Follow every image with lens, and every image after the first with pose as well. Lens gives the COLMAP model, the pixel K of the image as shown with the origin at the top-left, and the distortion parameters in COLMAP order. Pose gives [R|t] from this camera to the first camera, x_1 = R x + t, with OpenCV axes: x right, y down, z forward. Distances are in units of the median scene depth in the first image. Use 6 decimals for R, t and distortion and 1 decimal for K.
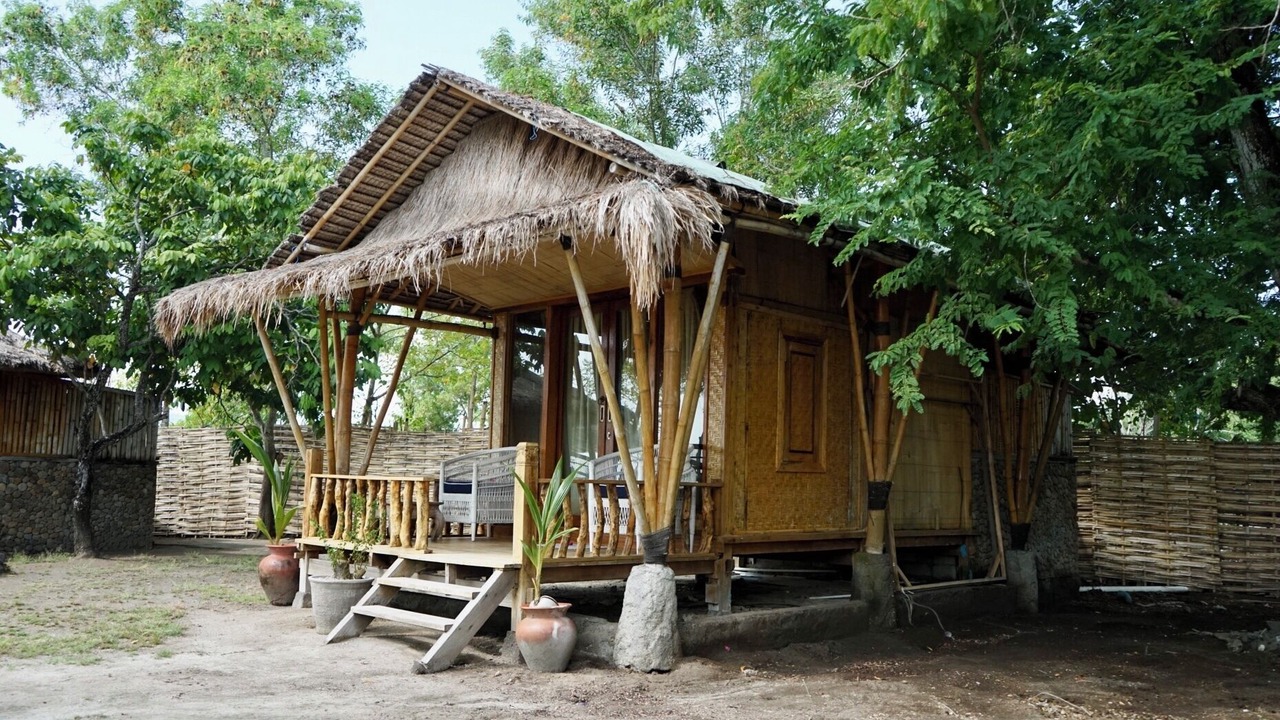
lens RADIAL K [[1039.6, 0, 640.0], [0, 1039.6, 360.0], [0, 0, 1]] dist [-0.001222, -0.000320]
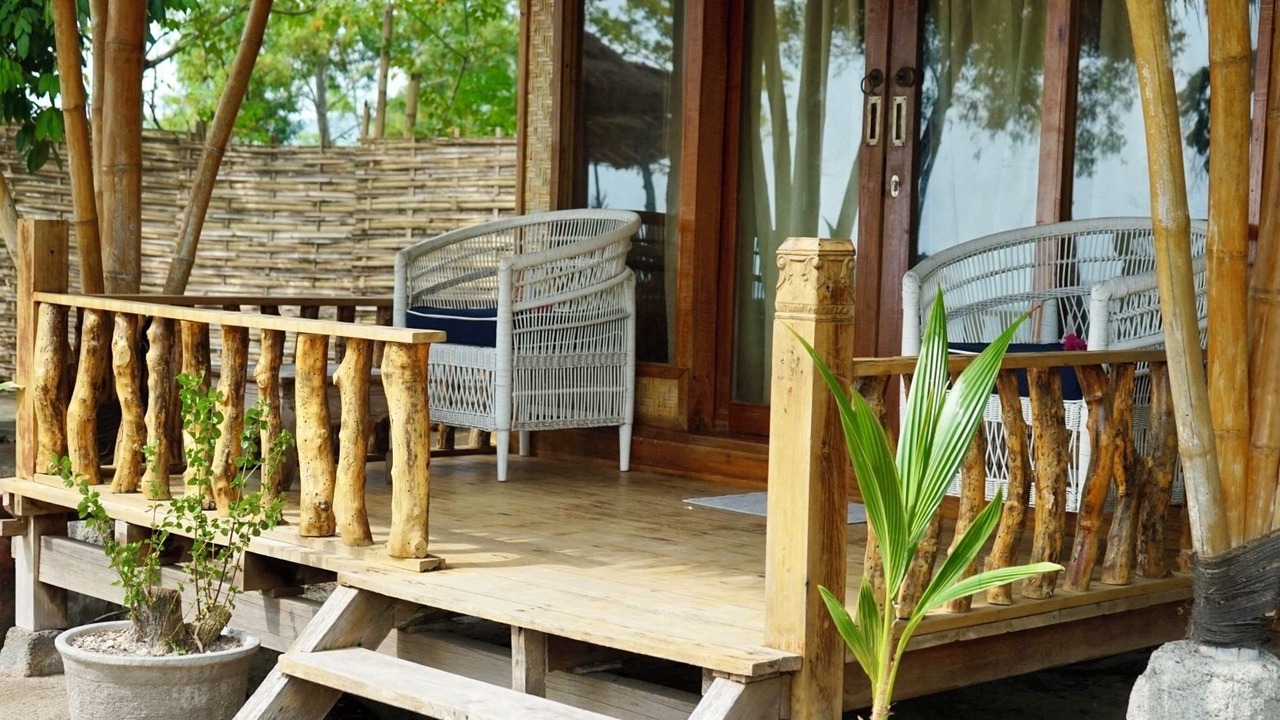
lens RADIAL K [[1962.3, 0, 640.0], [0, 1962.3, 360.0], [0, 0, 1]] dist [0.042646, 0.003849]
pose [[0.999872, 0.009178, 0.013126, -0.132098], [-0.011433, 0.982933, 0.183609, 0.011585], [-0.011217, -0.183736, 0.982912, 0.376249]]
